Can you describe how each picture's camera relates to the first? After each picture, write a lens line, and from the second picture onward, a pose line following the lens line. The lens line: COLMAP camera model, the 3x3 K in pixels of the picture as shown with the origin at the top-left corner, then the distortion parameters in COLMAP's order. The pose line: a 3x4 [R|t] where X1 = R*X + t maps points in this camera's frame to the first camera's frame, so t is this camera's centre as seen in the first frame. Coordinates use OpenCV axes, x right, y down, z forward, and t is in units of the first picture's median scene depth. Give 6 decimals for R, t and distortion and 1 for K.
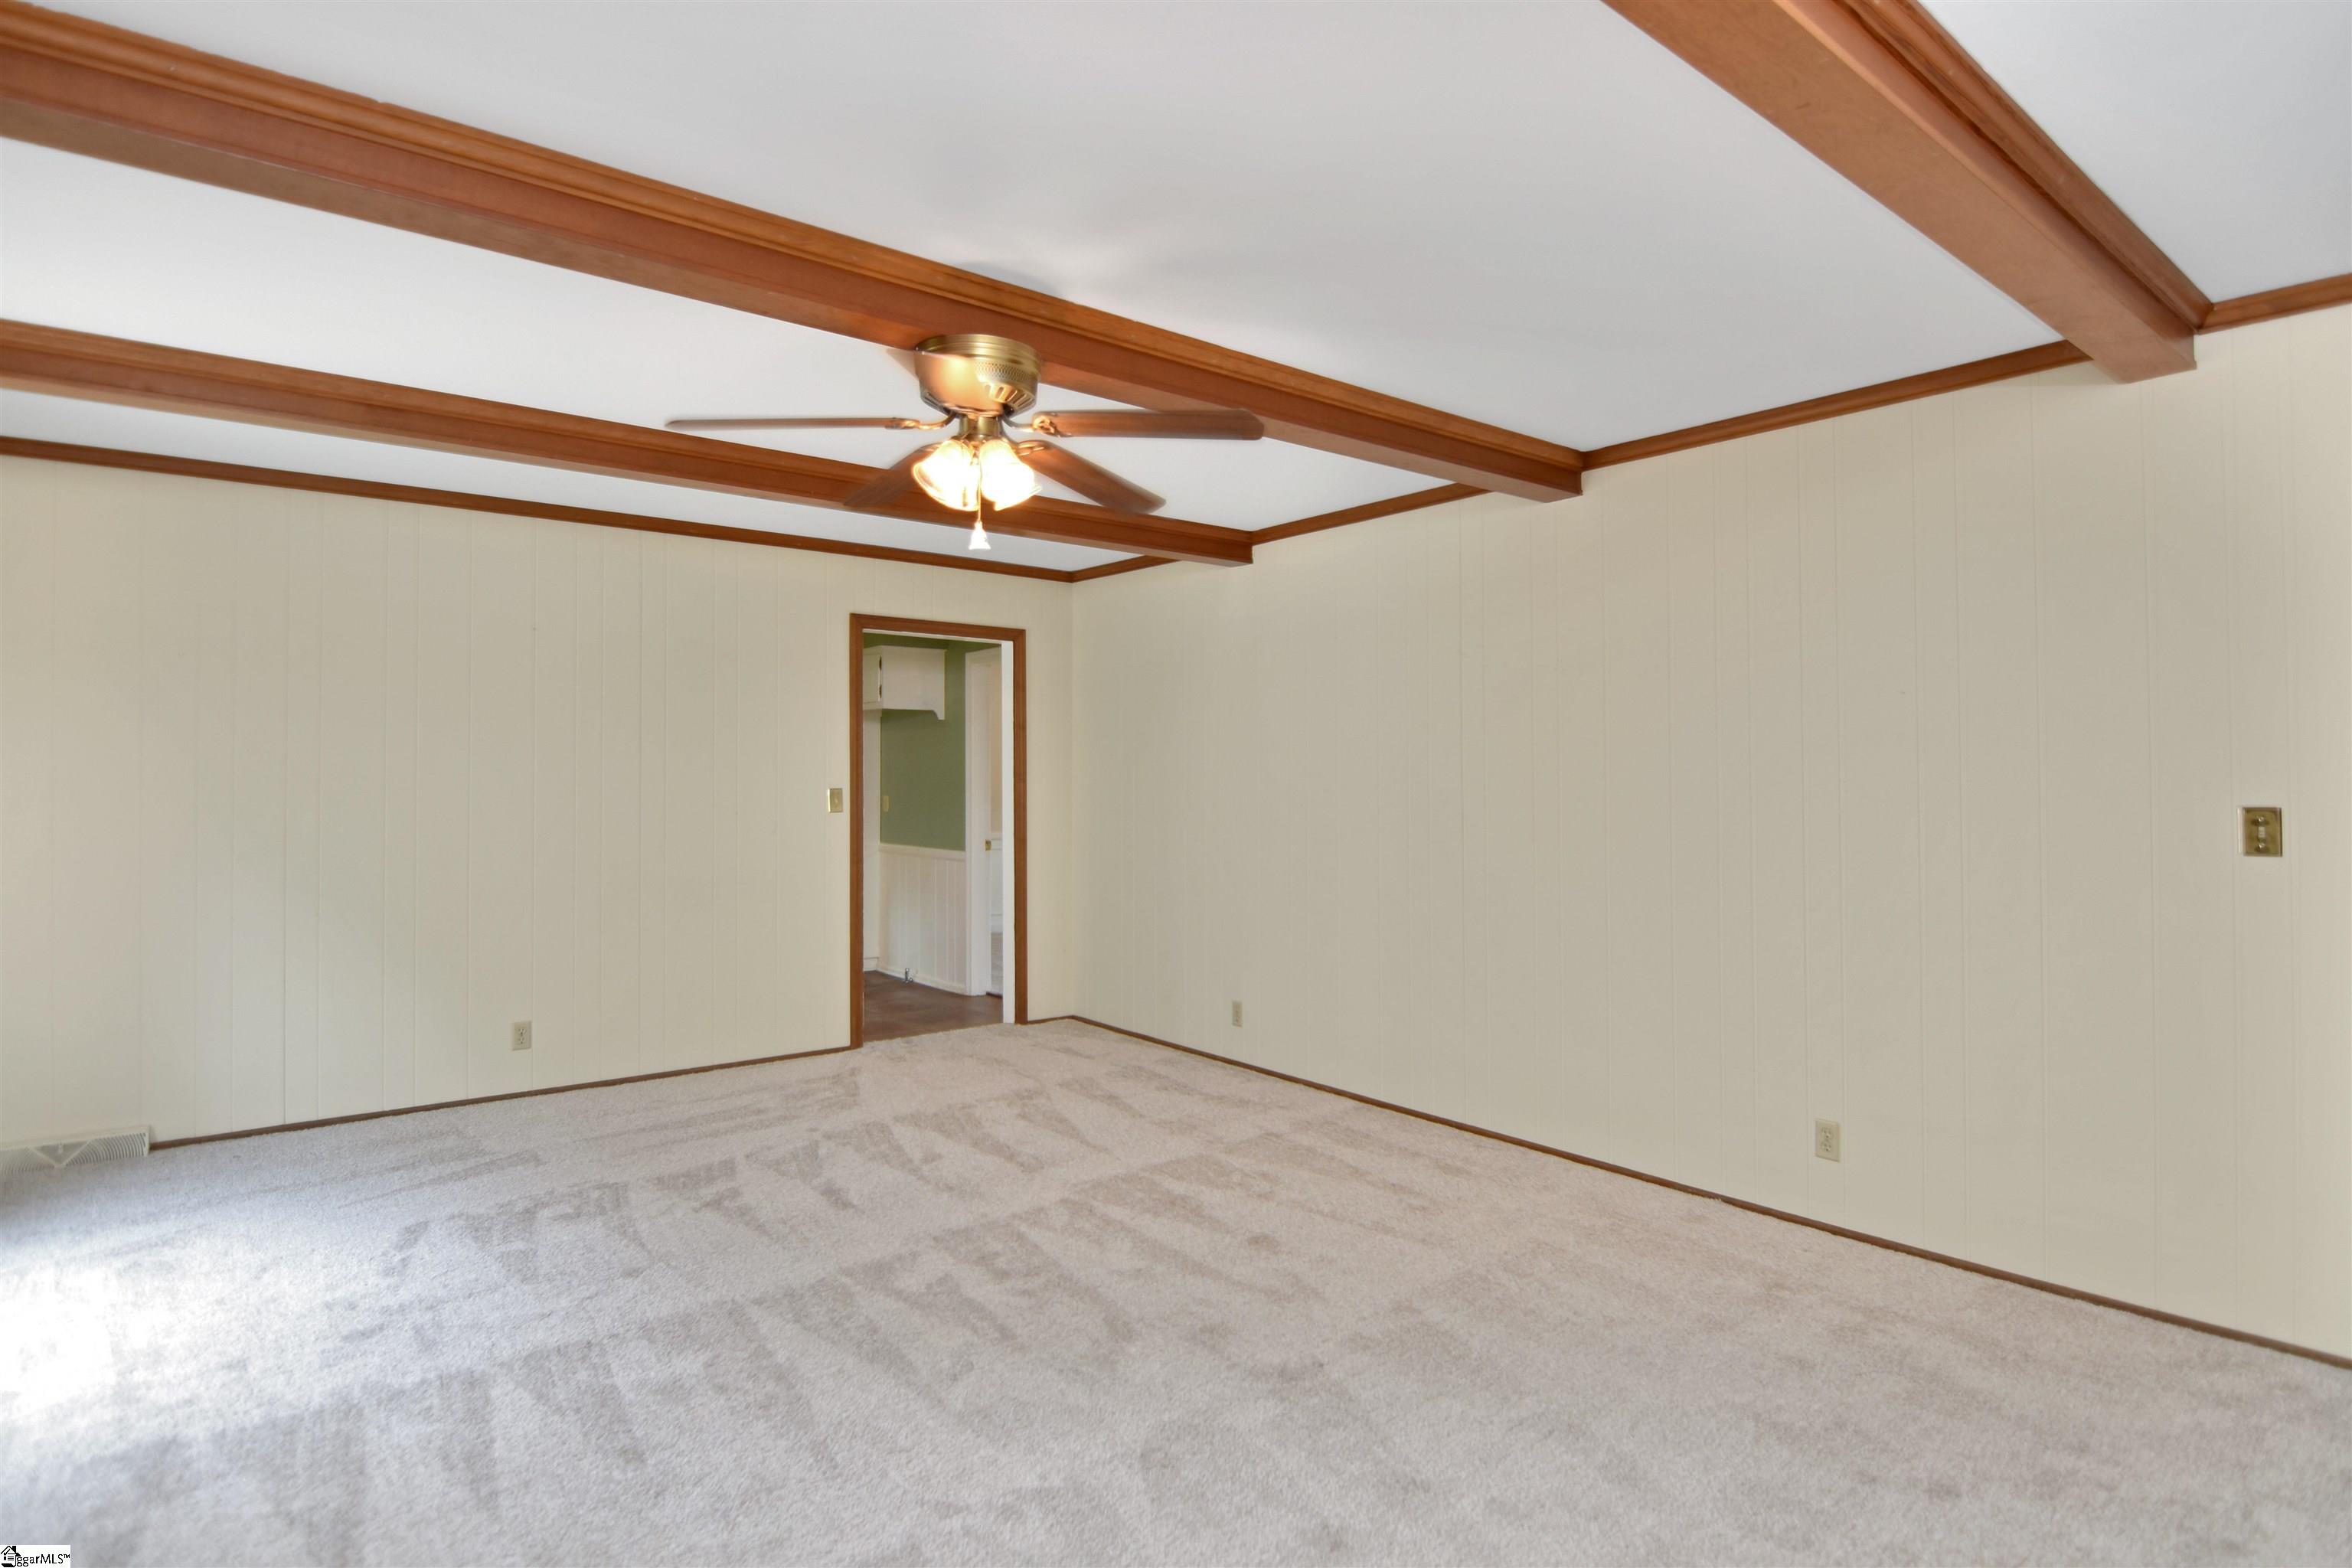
lens RADIAL K [[1123.2, 0, 1205.2], [0, 1123.2, 791.0], [0, 0, 1]] dist [0.004580, -0.009376]
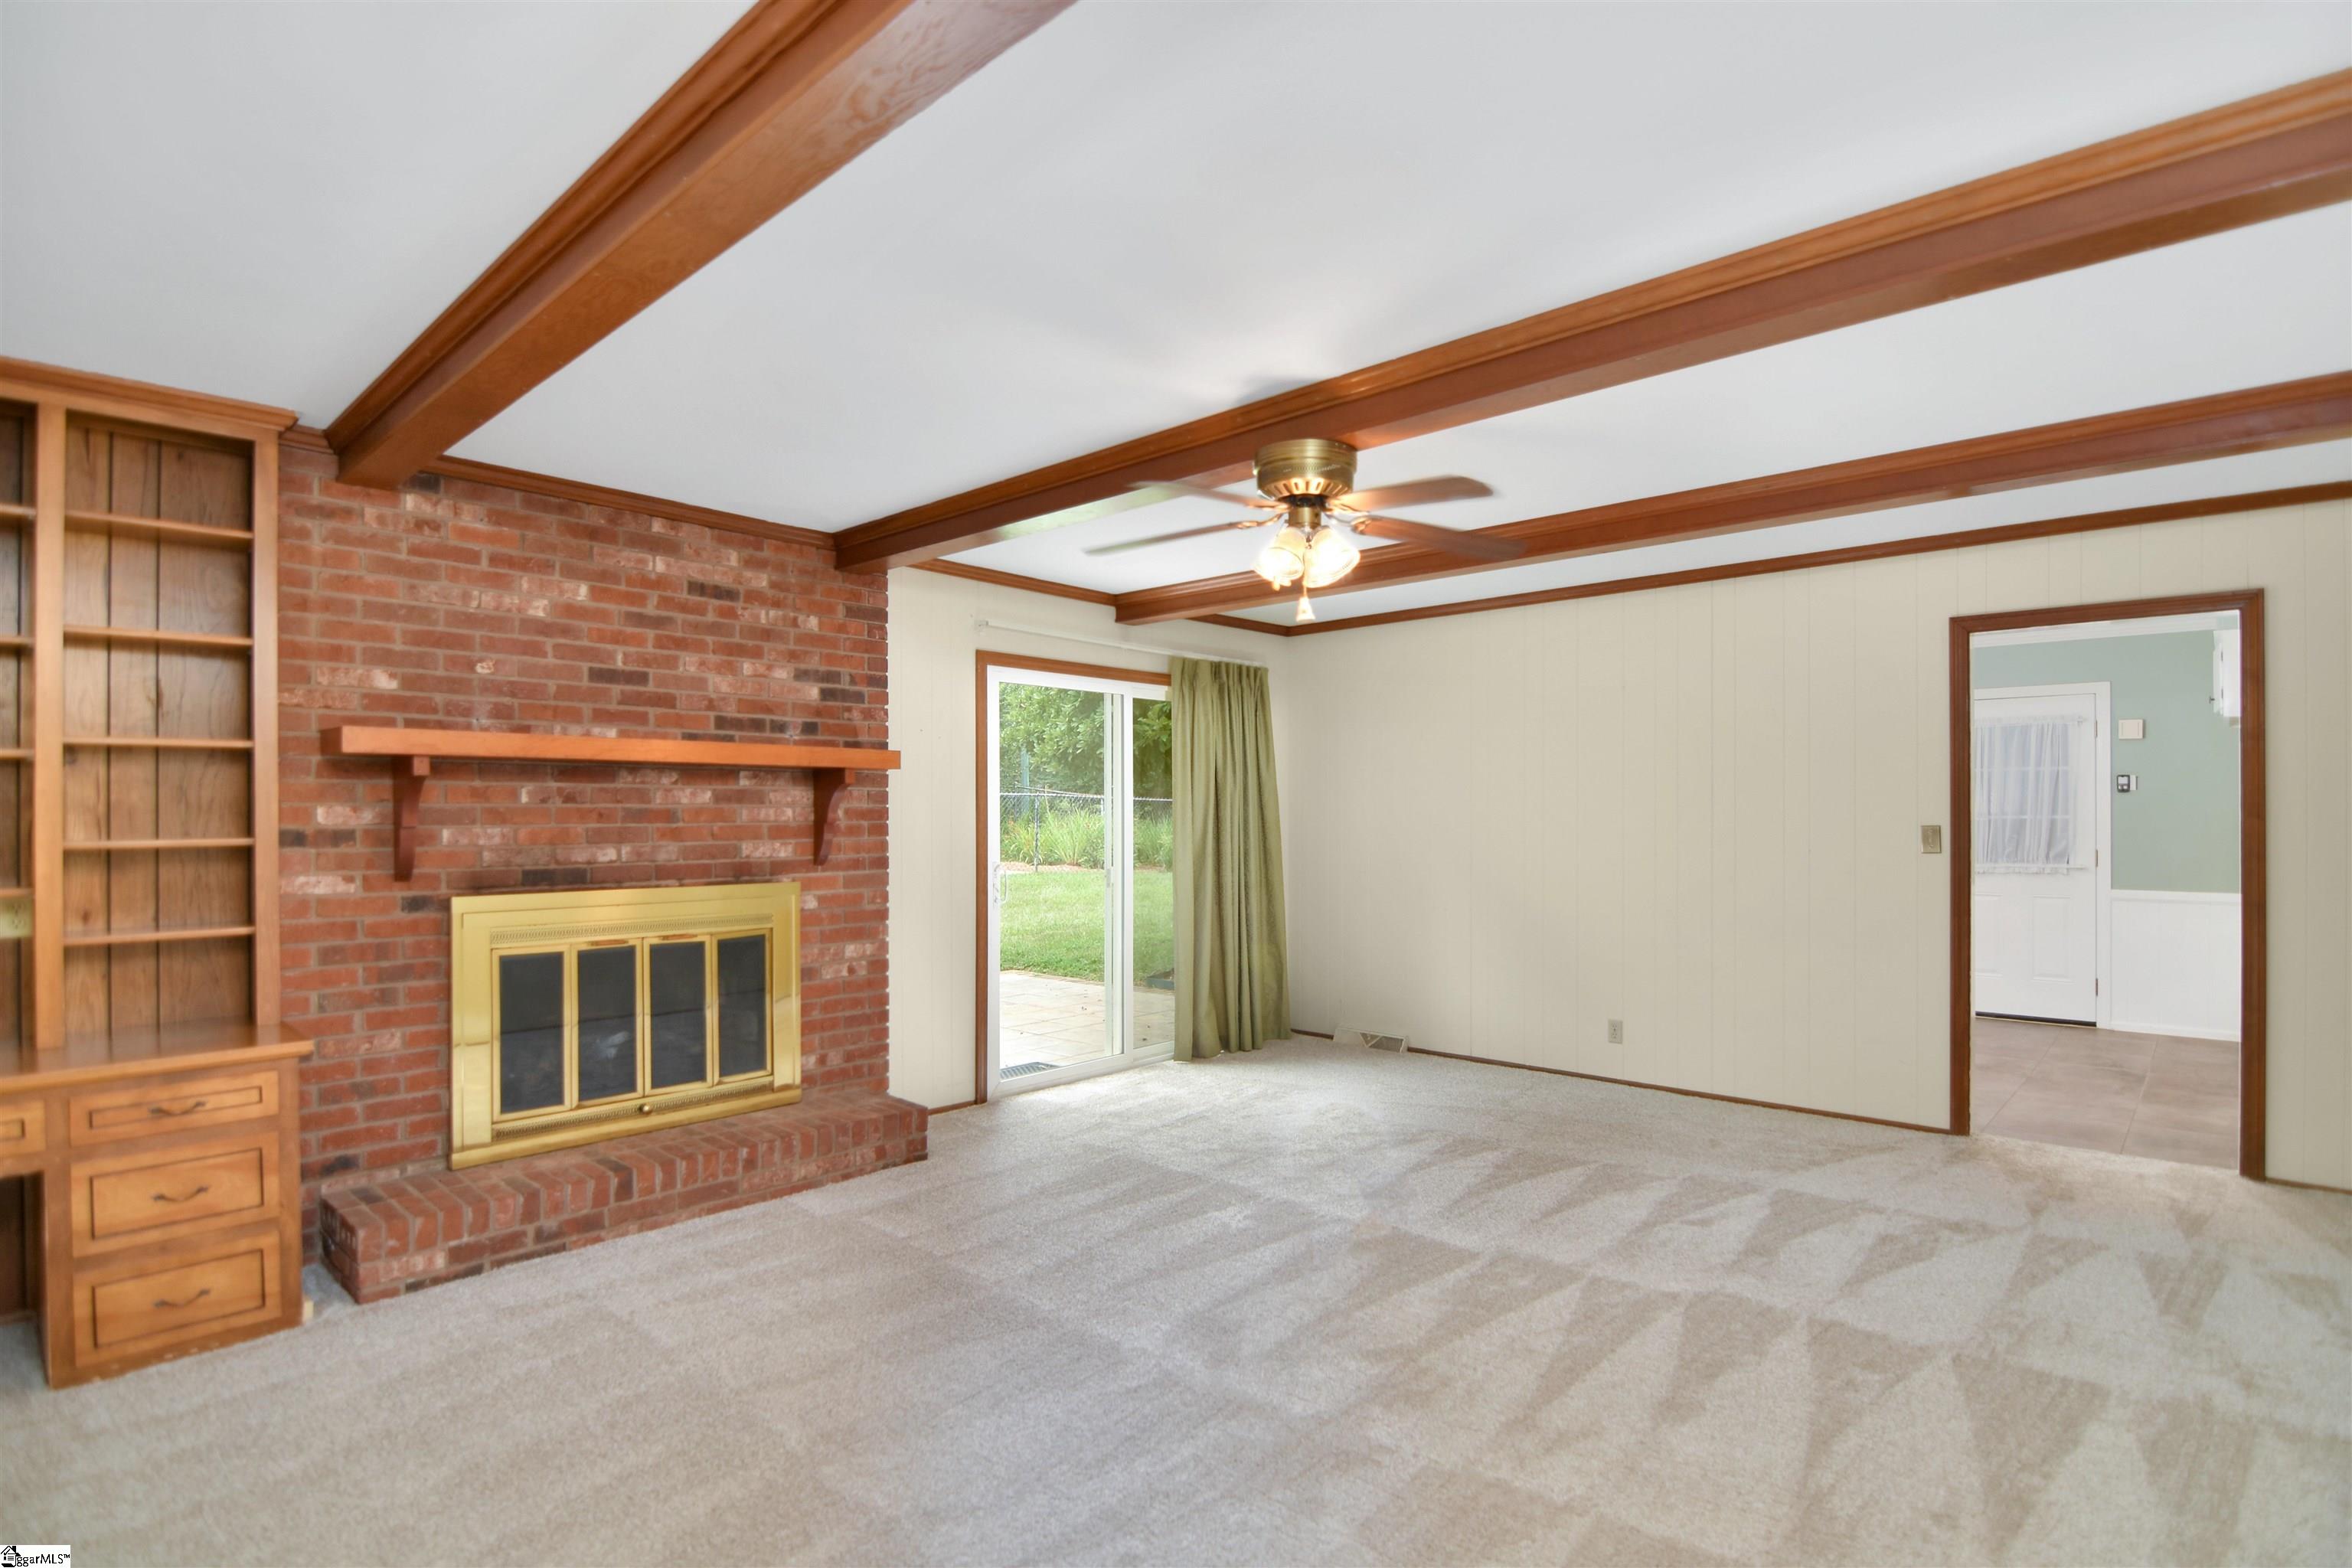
lens RADIAL K [[1123.2, 0, 1205.2], [0, 1123.2, 791.0], [0, 0, 1]] dist [0.004580, -0.009376]
pose [[0.211982, -0.024447, -0.976968, 0.575427], [-0.010246, 0.999577, -0.027236, 0.002267], [0.977220, 0.015784, 0.211642, 0.402089]]
